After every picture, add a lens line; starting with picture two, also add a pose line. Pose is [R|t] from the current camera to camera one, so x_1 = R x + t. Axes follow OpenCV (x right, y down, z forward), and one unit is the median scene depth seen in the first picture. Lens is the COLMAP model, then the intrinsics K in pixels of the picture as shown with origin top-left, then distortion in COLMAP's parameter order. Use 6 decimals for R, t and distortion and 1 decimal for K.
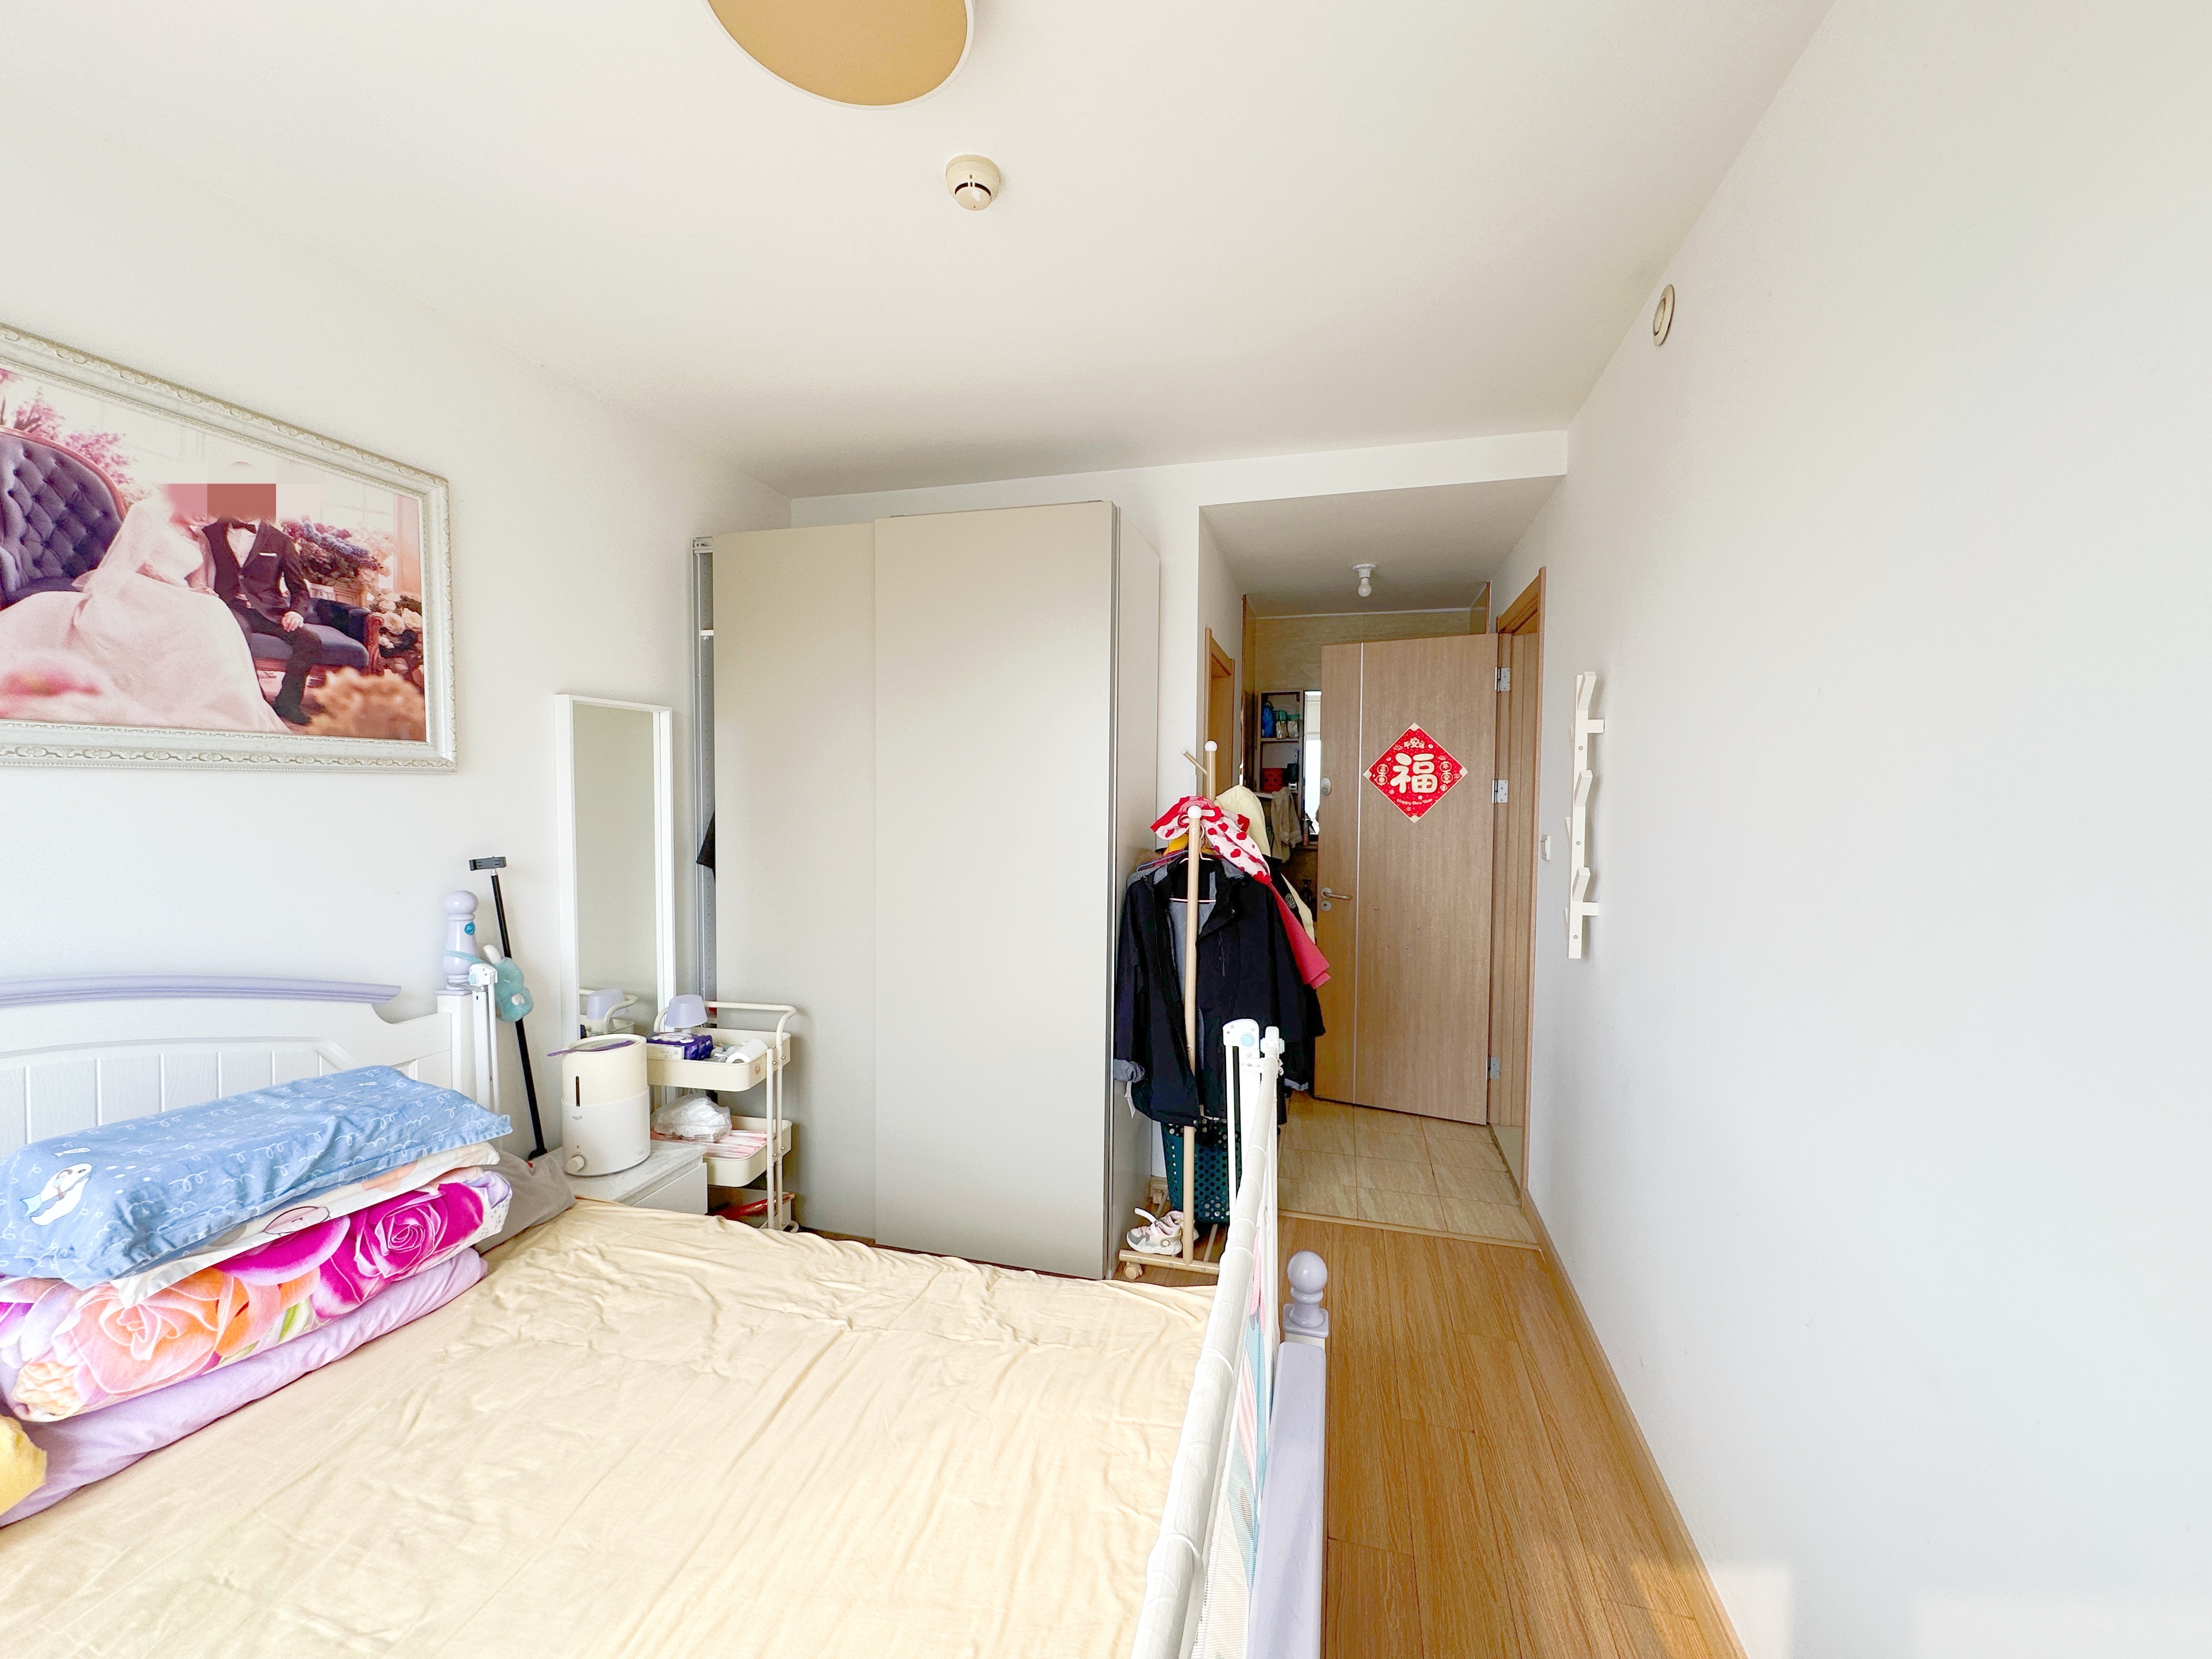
lens RADIAL K [[869.9, 0, 1109.5], [0, 869.9, 825.3], [0, 0, 1]] dist [-0.007987, 0.001151]
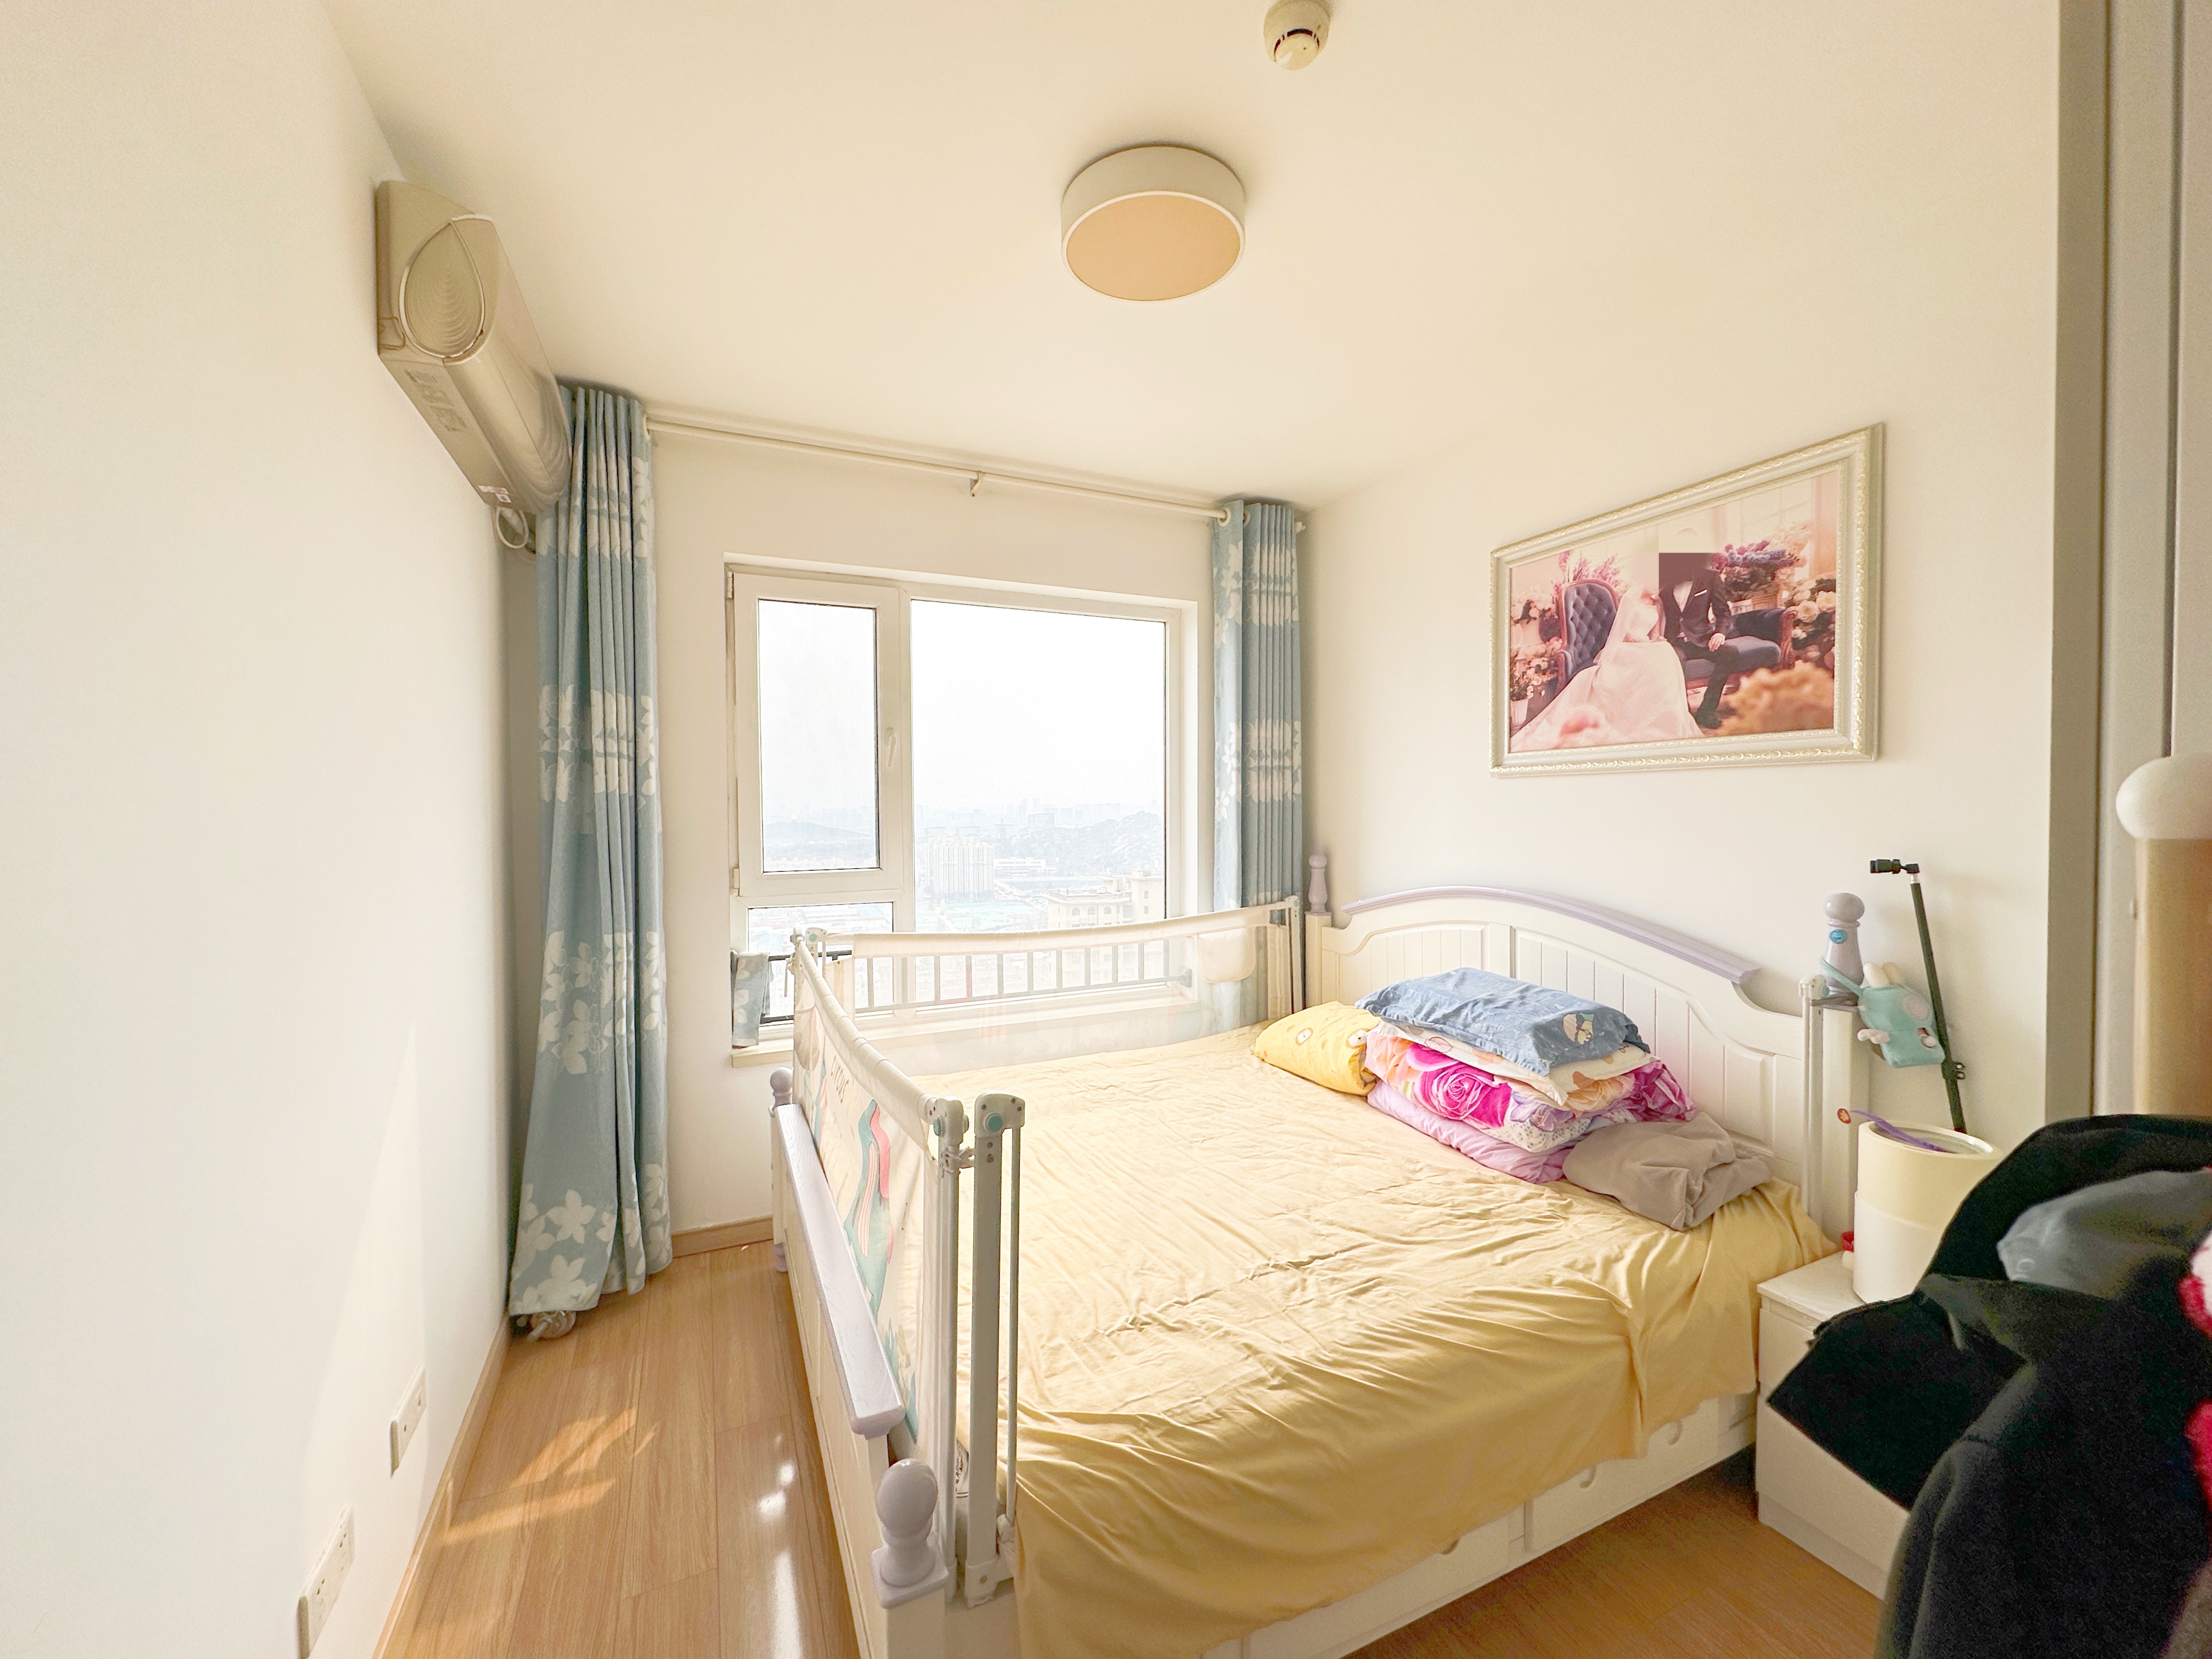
lens RADIAL K [[869.9, 0, 1107.6], [0, 869.9, 828.1], [0, 0, 1]] dist [-0.007987, 0.001151]
pose [[-0.767891, 0.018112, -0.640324, 0.451032], [-0.018538, 0.998553, 0.050475, -0.024260], [0.640312, 0.050630, -0.766444, 1.352048]]
